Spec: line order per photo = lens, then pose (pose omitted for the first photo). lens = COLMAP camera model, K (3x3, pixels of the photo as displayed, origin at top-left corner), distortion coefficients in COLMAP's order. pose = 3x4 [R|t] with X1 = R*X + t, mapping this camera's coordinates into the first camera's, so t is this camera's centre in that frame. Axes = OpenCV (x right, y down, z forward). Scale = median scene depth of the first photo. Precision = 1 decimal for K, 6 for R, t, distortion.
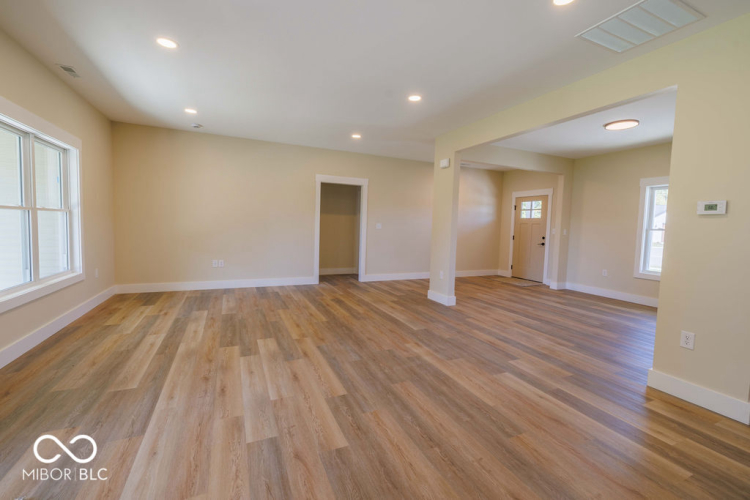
lens RADIAL K [[320.6, 0, 374.9], [0, 320.6, 246.7], [0, 0, 1]] dist [0.000673, 0.000328]
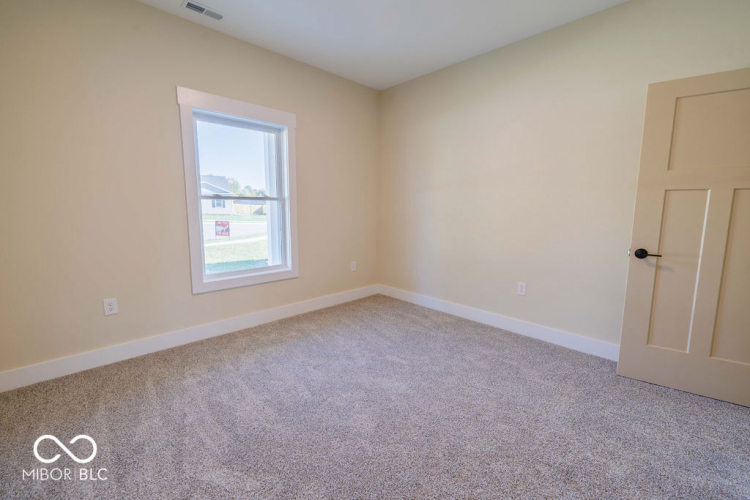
lens RADIAL K [[313.7, 0, 377.3], [0, 313.7, 247.2], [0, 0, 1]] dist [0.002201, 0.000415]
pose [[-0.336925, -0.147658, 0.929881, 0.356386], [0.051065, 0.983307, 0.174644, -0.061549], [-0.940146, 0.106326, -0.323761, 1.164216]]
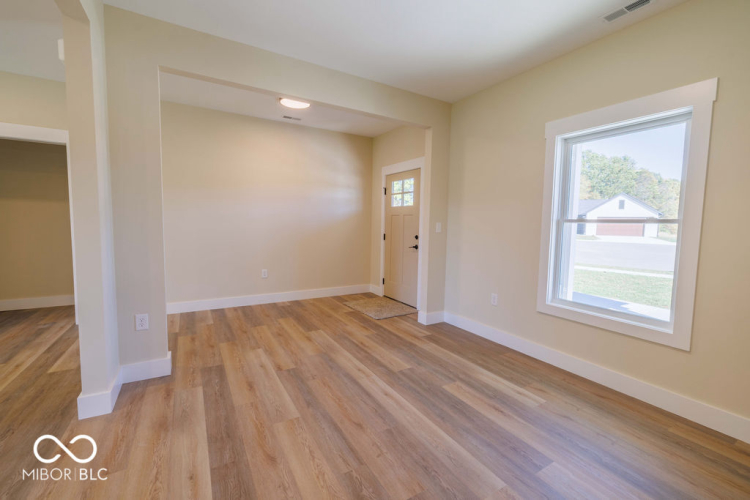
lens RADIAL K [[314.0, 0, 374.3], [0, 314.0, 246.2], [0, 0, 1]] dist [0.001027, 0.000195]
pose [[0.993969, -0.018497, 0.108088, 0.638090], [0.017411, 0.999788, 0.010977, -0.030204], [-0.108268, -0.009029, 0.994081, 0.676480]]
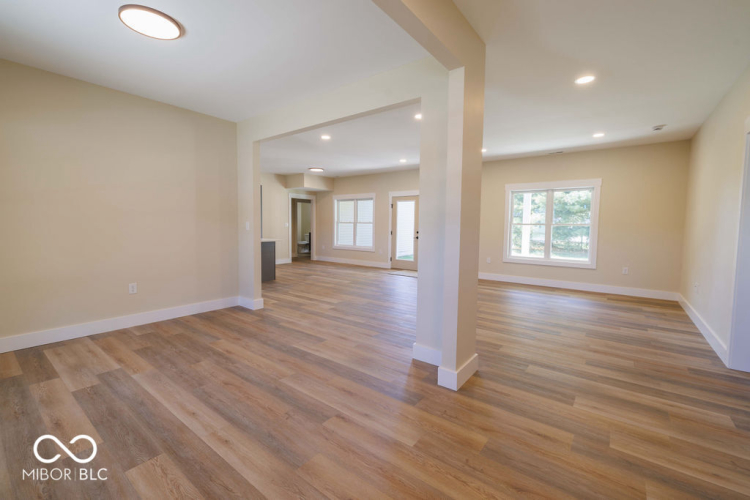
lens RADIAL K [[320.6, 0, 374.9], [0, 320.6, 246.7], [0, 0, 1]] dist [0.000673, 0.000328]
pose [[-0.882425, -0.008111, -0.470383, 0.699185], [-0.071450, 0.990563, 0.116958, -0.100812], [0.464996, 0.136815, -0.874677, 1.720326]]
